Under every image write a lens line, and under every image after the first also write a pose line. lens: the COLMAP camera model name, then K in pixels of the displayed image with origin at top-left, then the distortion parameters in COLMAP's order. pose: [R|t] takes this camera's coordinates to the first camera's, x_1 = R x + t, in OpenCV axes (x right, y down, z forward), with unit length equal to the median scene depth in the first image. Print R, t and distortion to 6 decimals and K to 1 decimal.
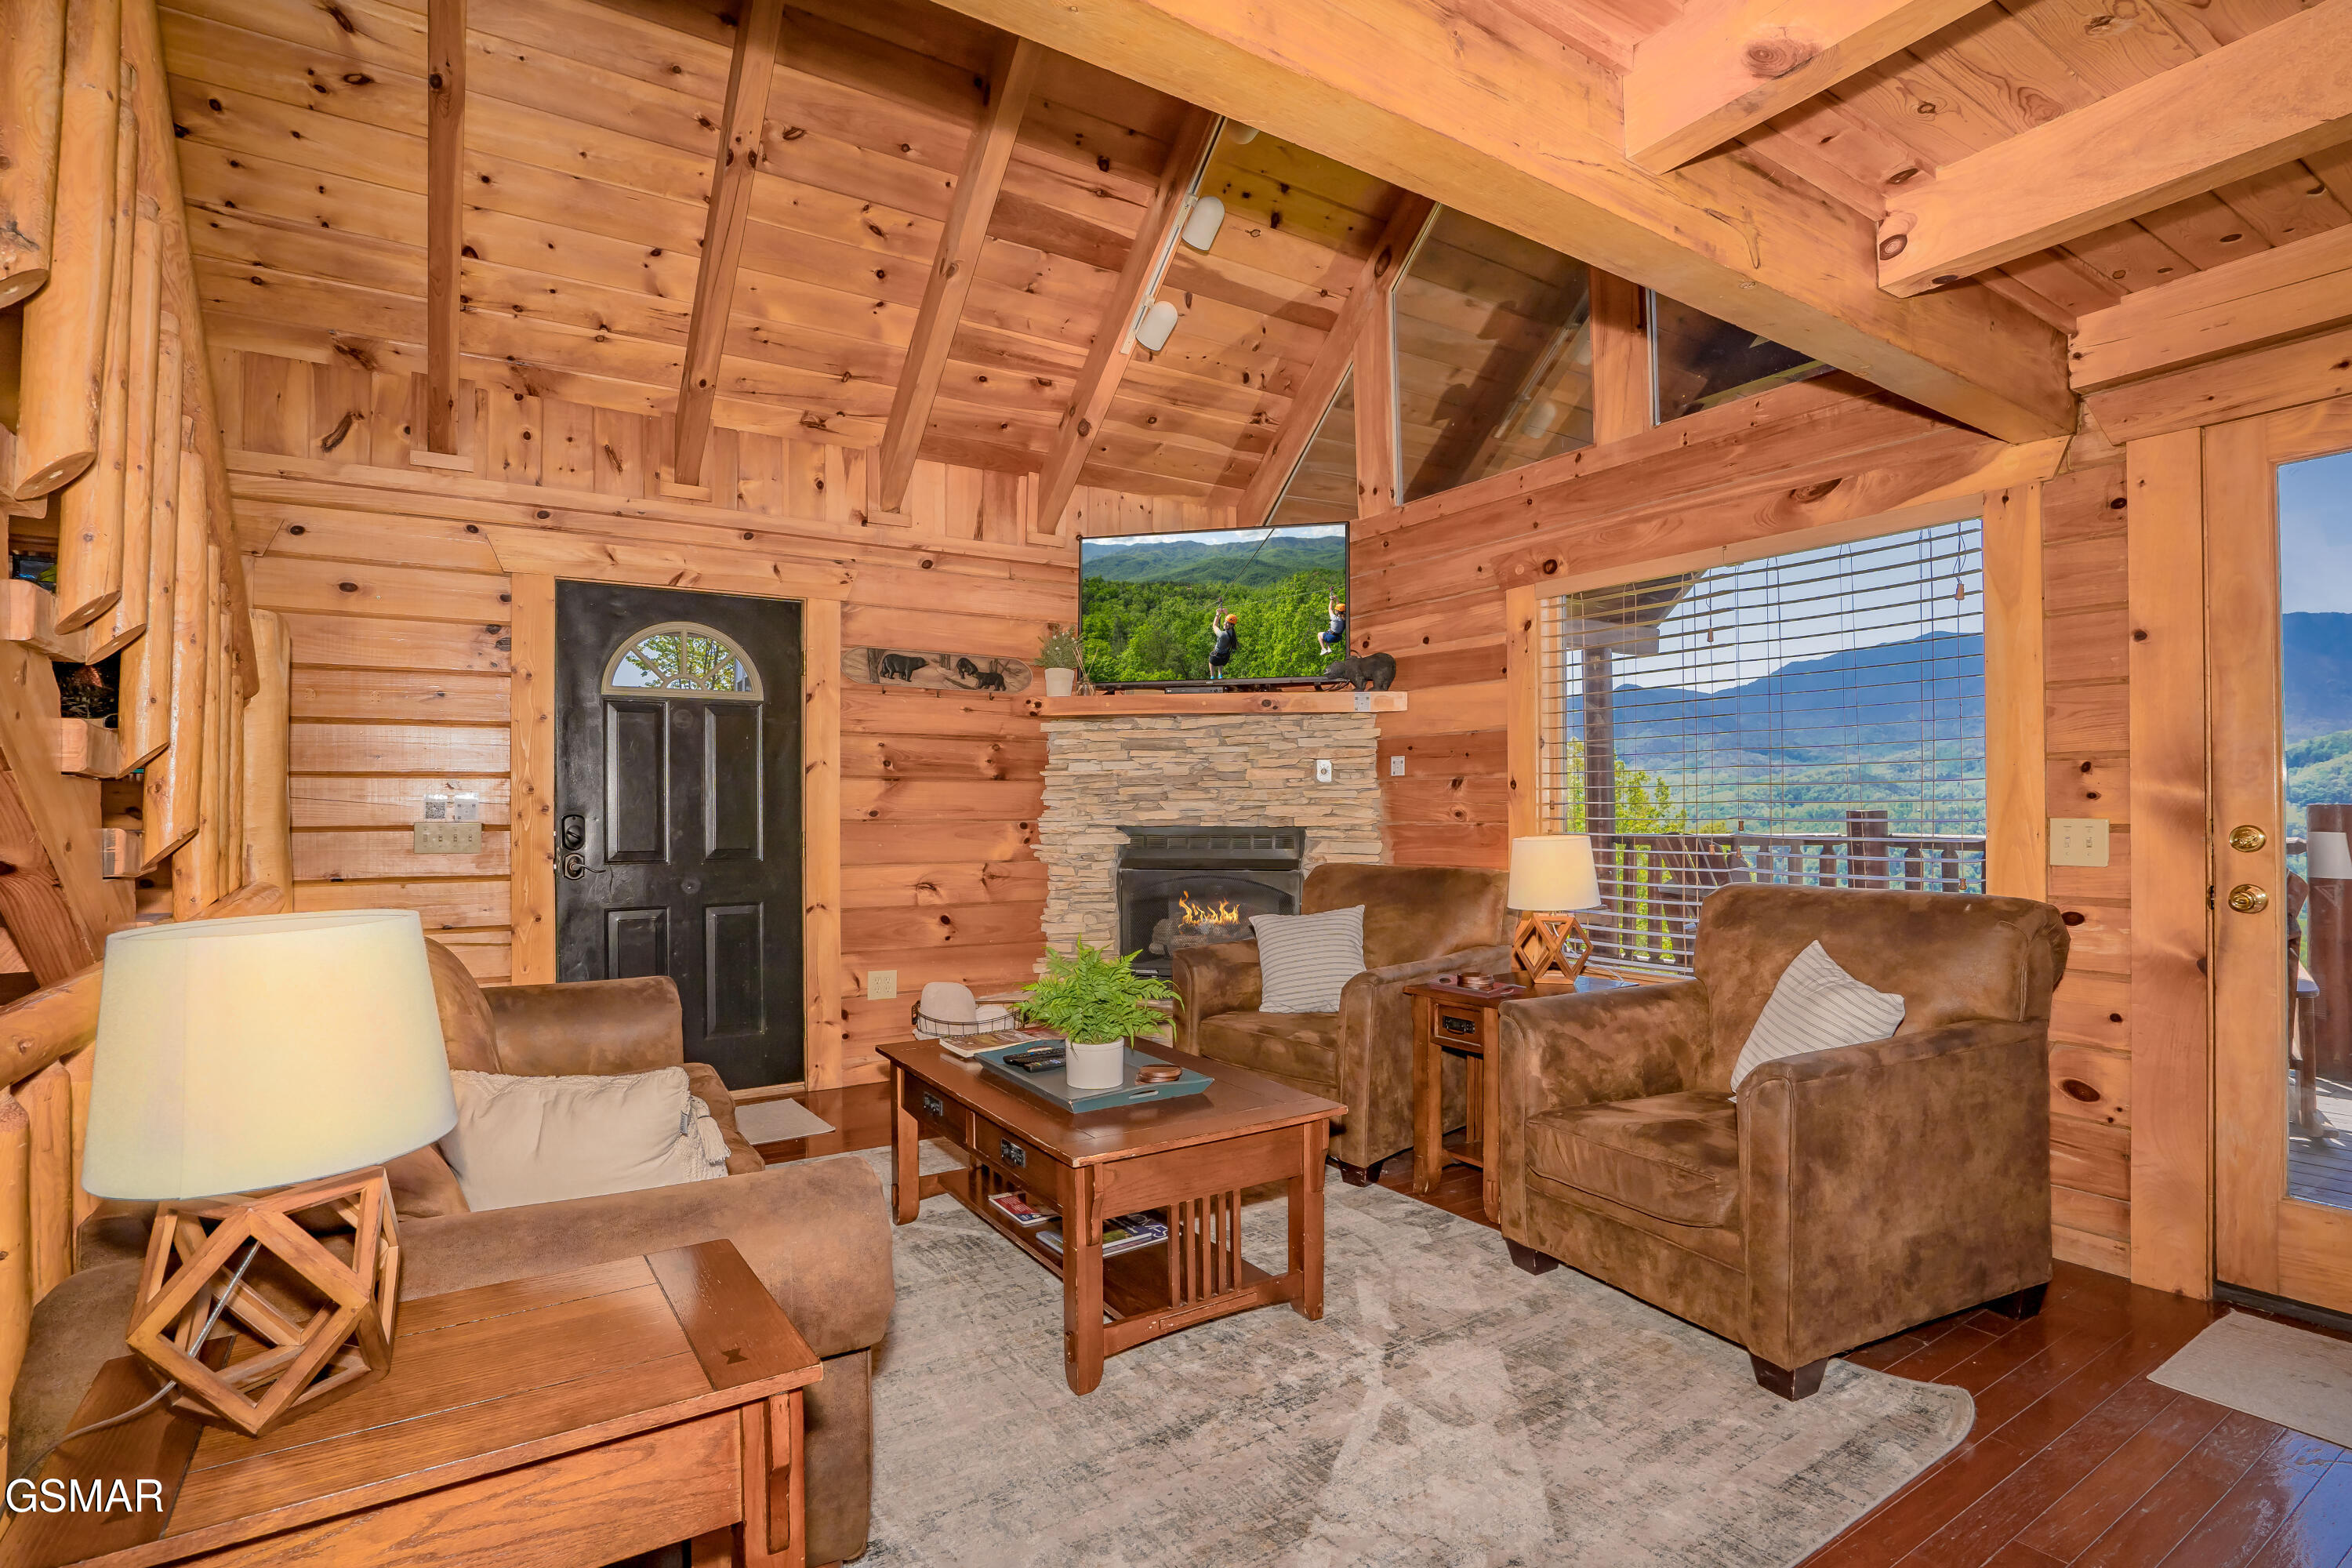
lens RADIAL K [[1128.8, 0, 1167.3], [0, 1128.8, 793.0], [0, 0, 1]] dist [-0.041205, 0.016757]
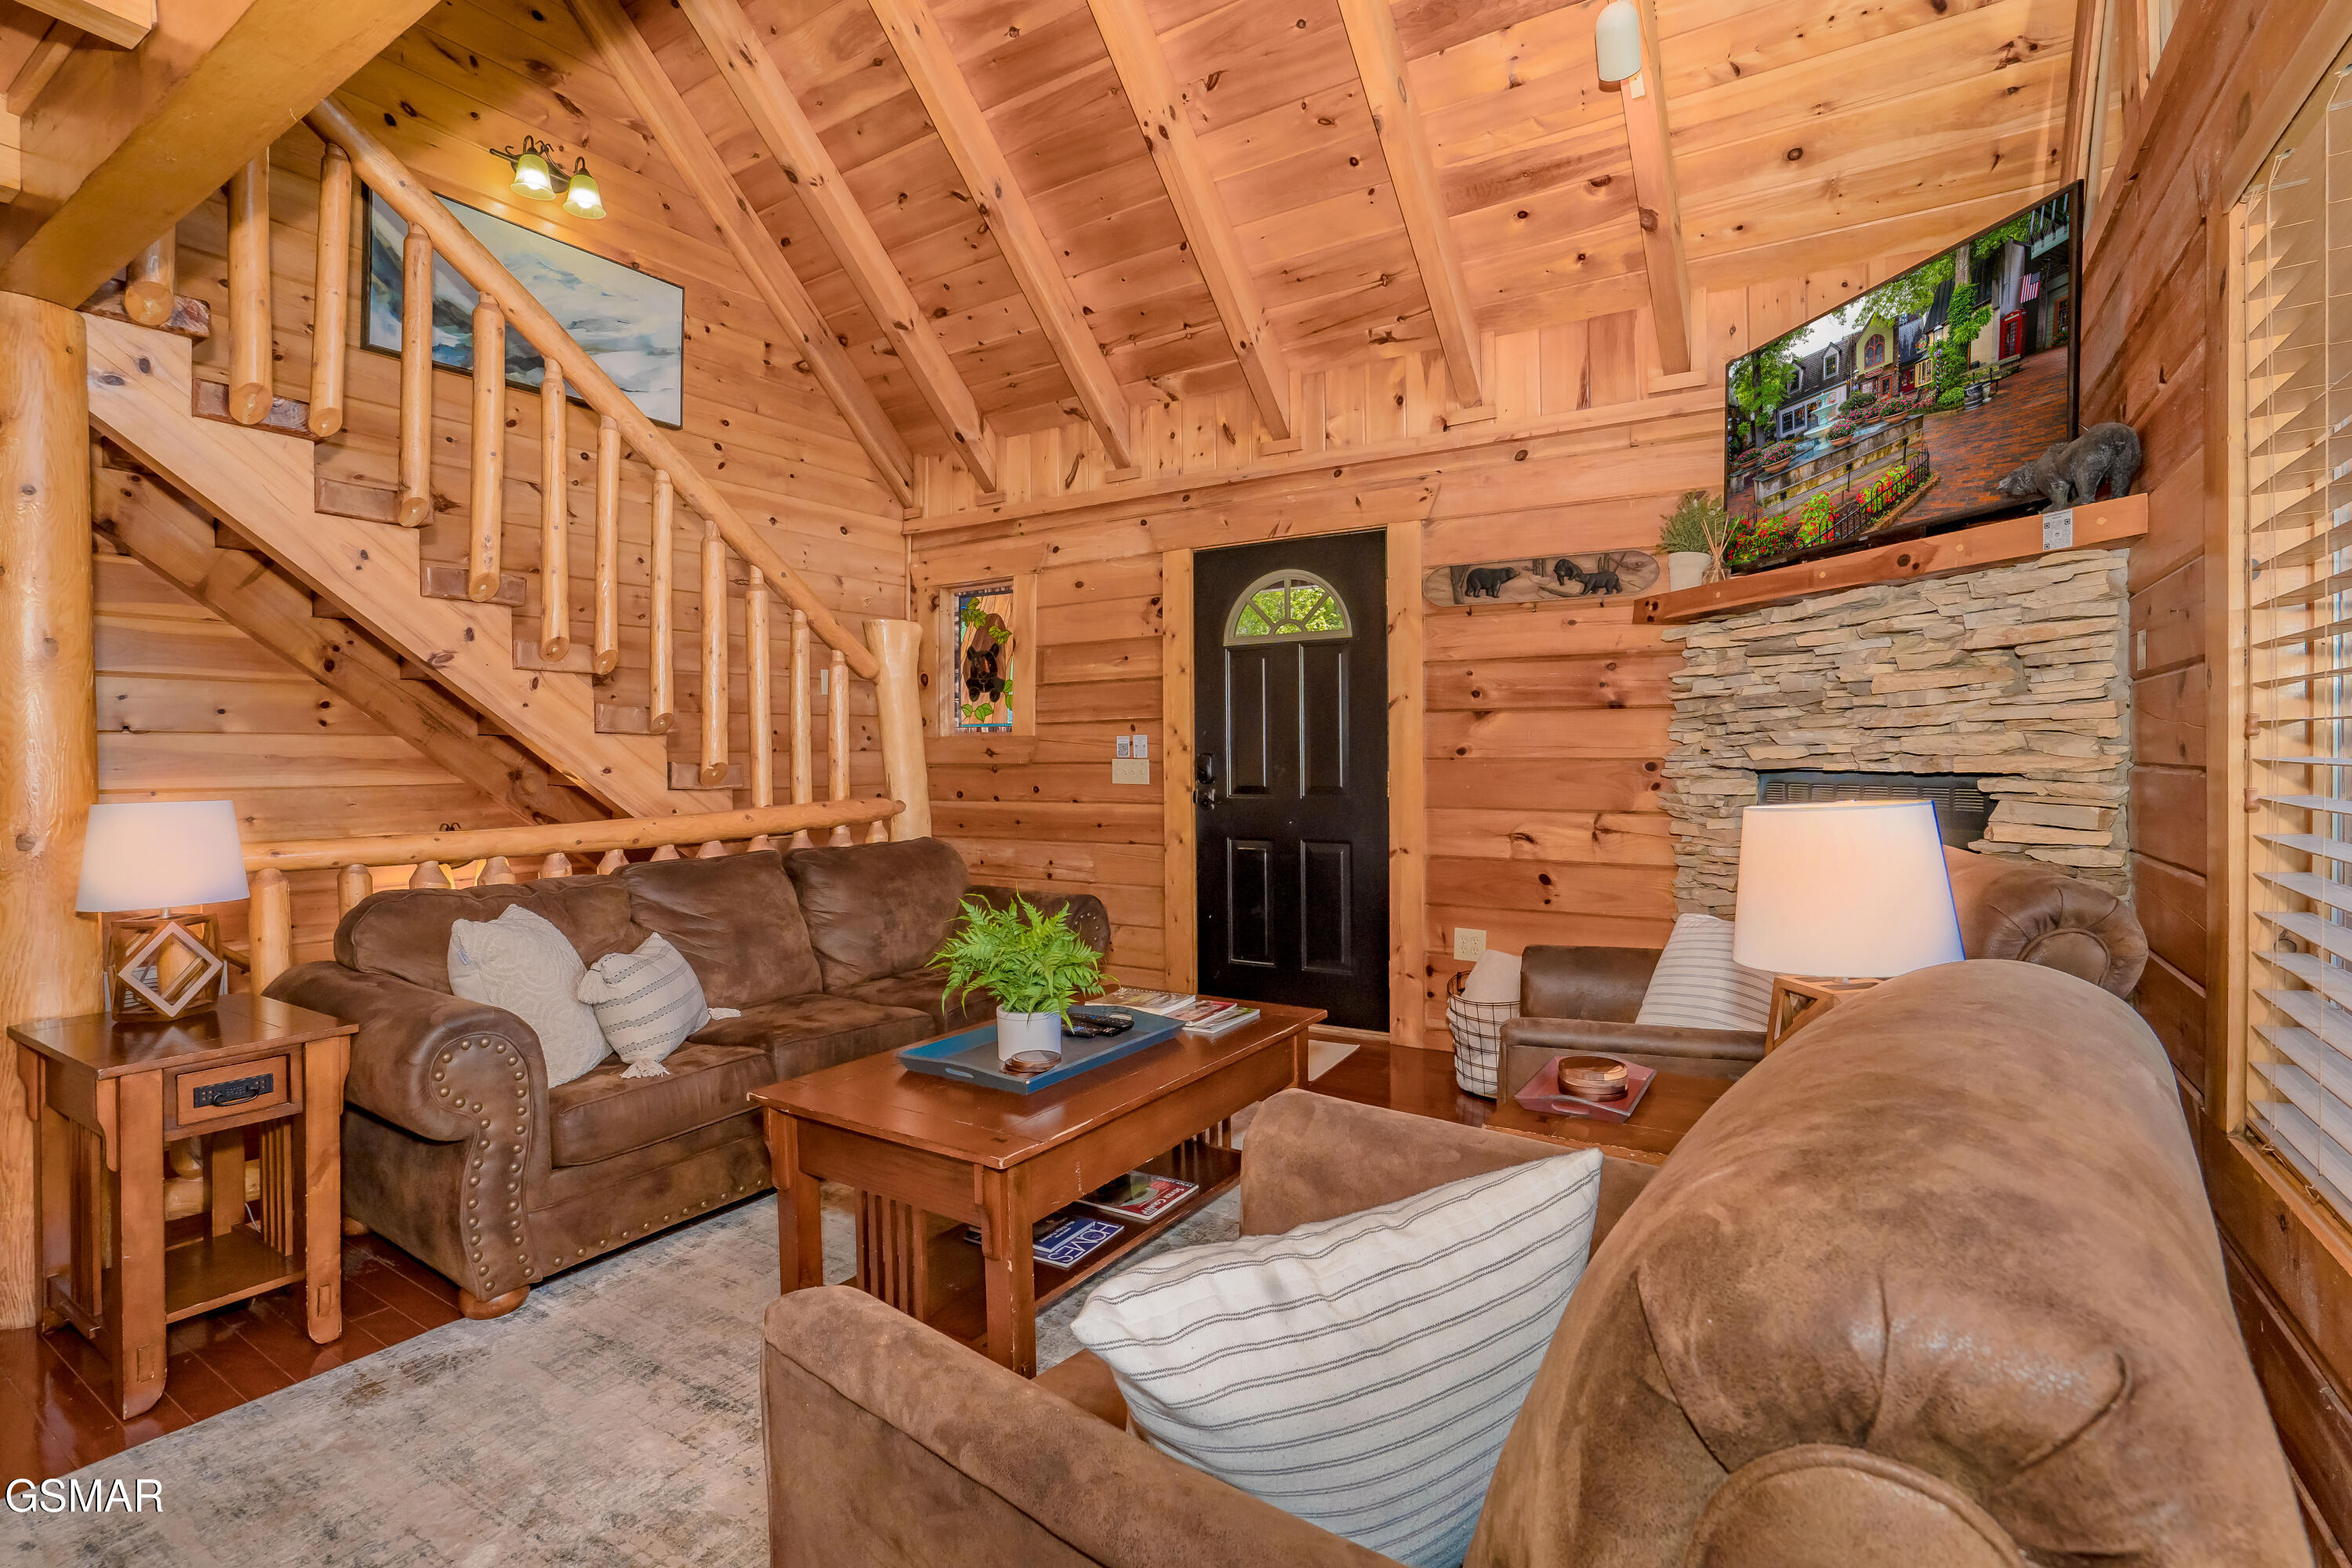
lens RADIAL K [[1128.8, 0, 1170.6], [0, 1128.8, 745.0], [0, 0, 1]] dist [-0.041205, 0.016757]
pose [[0.428922, -0.006956, -0.903315, 0.445965], [0.016570, 0.999863, 0.000168, 0.009368], [0.903189, -0.015041, 0.428979, 0.412971]]
